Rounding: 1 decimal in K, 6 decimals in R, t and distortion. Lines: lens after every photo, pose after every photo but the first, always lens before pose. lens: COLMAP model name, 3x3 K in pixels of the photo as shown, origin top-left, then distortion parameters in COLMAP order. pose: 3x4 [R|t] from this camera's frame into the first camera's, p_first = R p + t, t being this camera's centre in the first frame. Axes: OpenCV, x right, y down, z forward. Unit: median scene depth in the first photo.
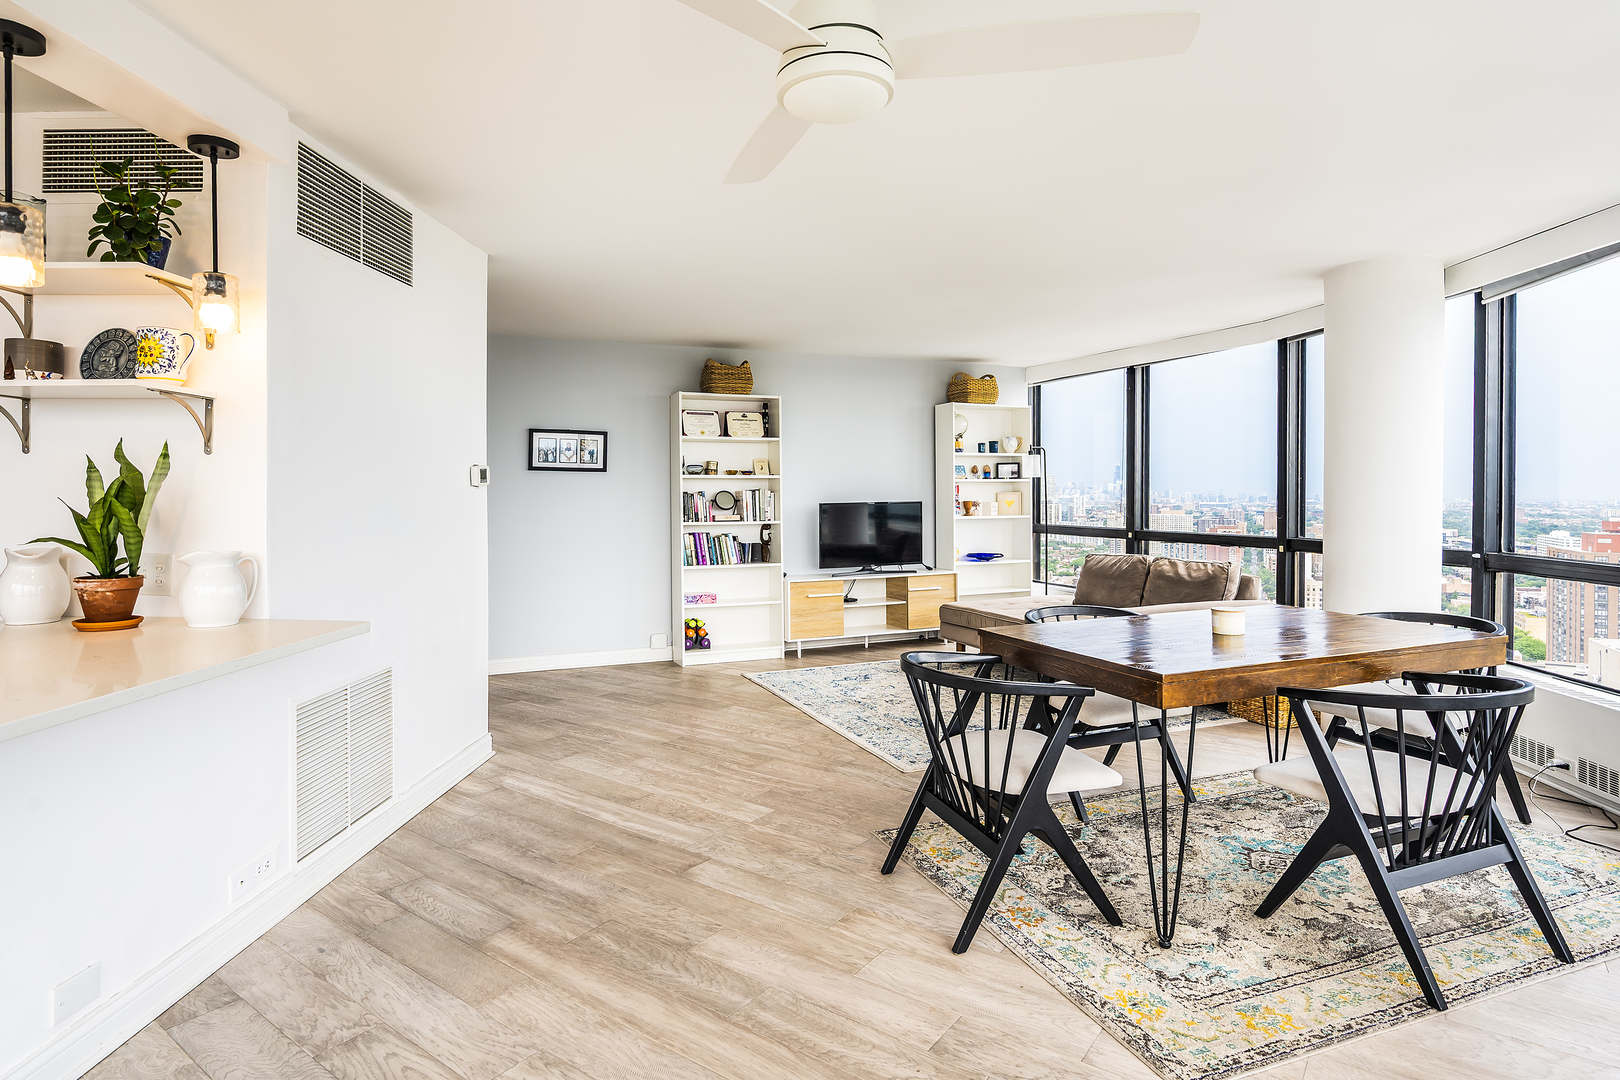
lens RADIAL K [[881.2, 0, 812.8], [0, 881.2, 489.2], [0, 0, 1]] dist [-0.002841, -0.000148]
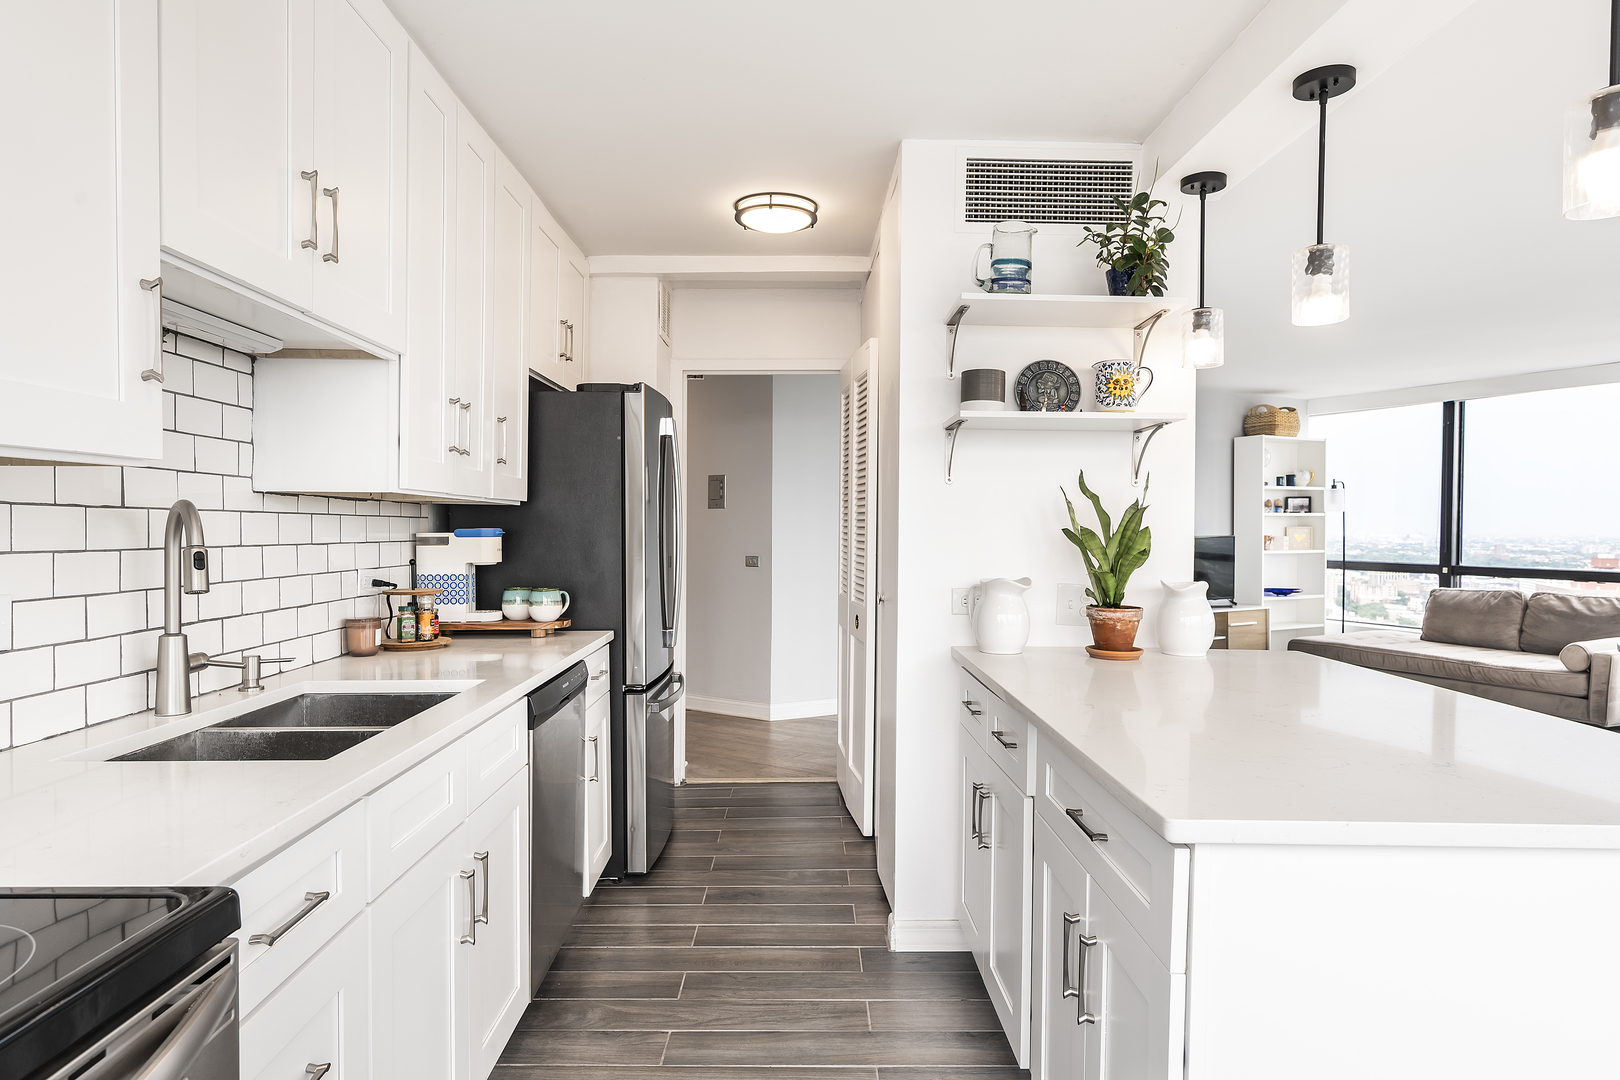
lens RADIAL K [[924.4, 0, 810.0], [0, 924.4, 540.0], [0, 0, 1]] dist [-0.003502, -0.001276]
pose [[0.999200, 0.004647, 0.039724, -0.456593], [-0.005466, 0.999774, 0.020529, 0.000389], [-0.039620, -0.020730, 0.999000, -0.016446]]
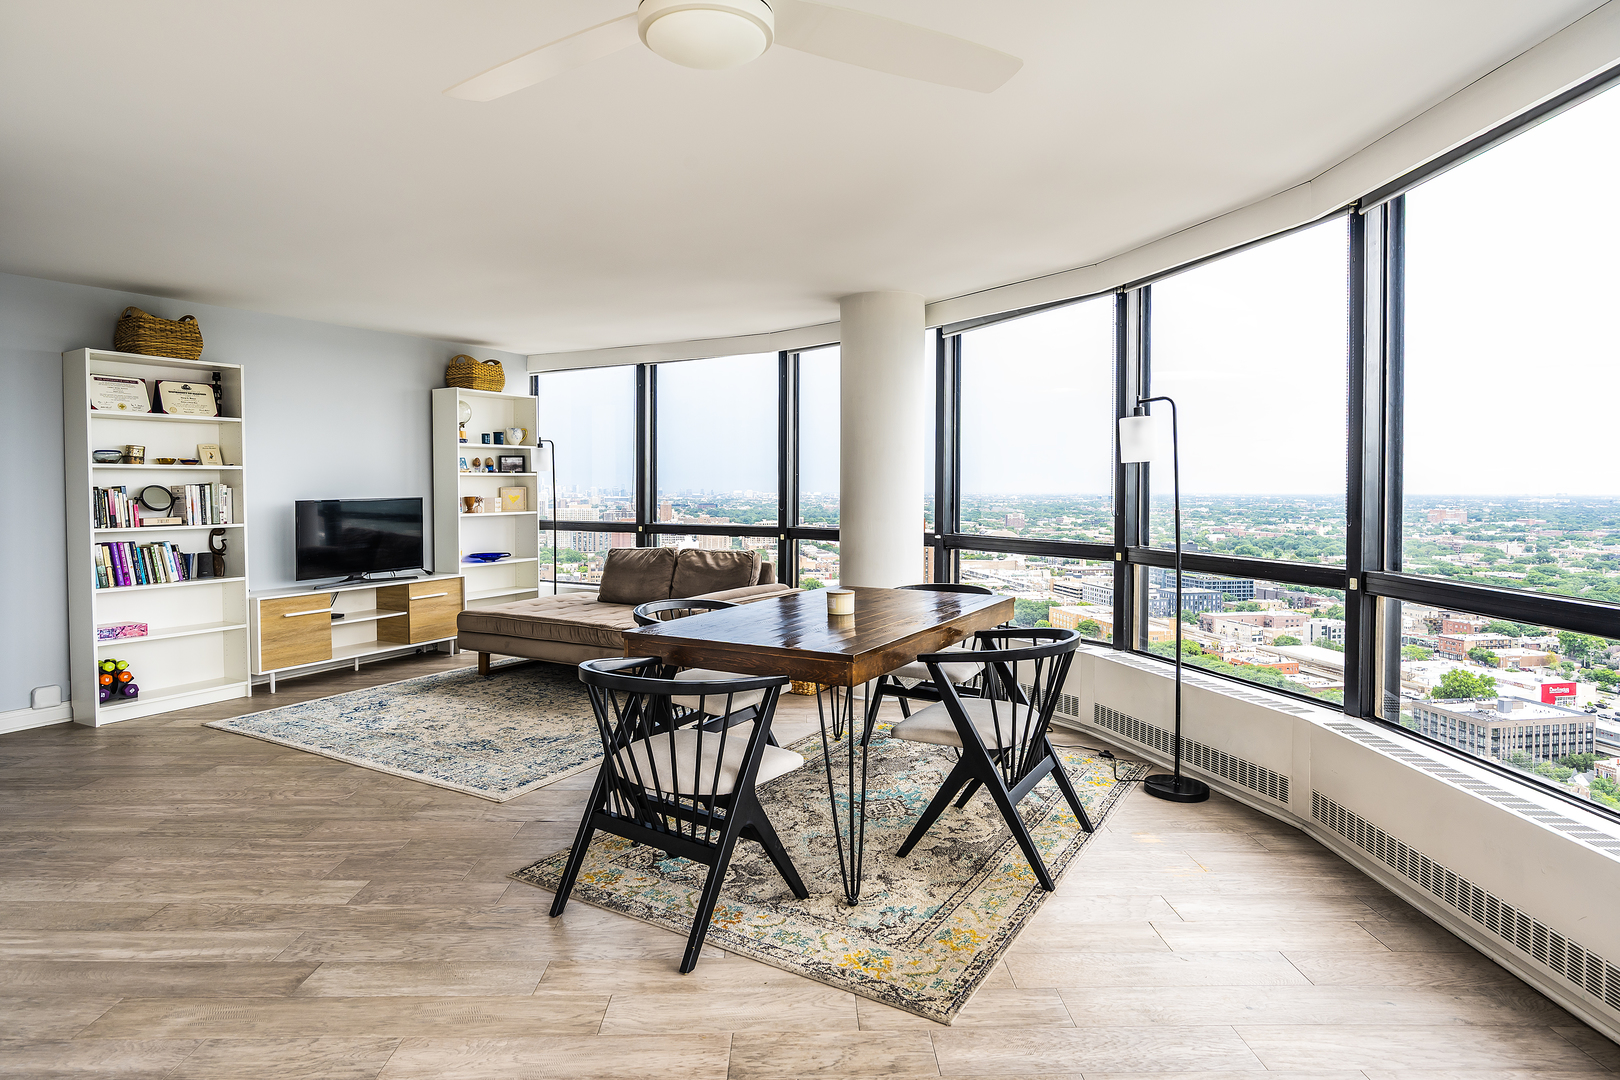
lens RADIAL K [[892.2, 0, 813.3], [0, 892.2, 494.0], [0, 0, 1]] dist [-0.003956, -0.000452]
pose [[0.799240, -0.005420, 0.600987, -0.115846], [-0.001259, 0.999942, 0.010691, 0.000348], [-0.601010, -0.009302, 0.799187, 0.059944]]
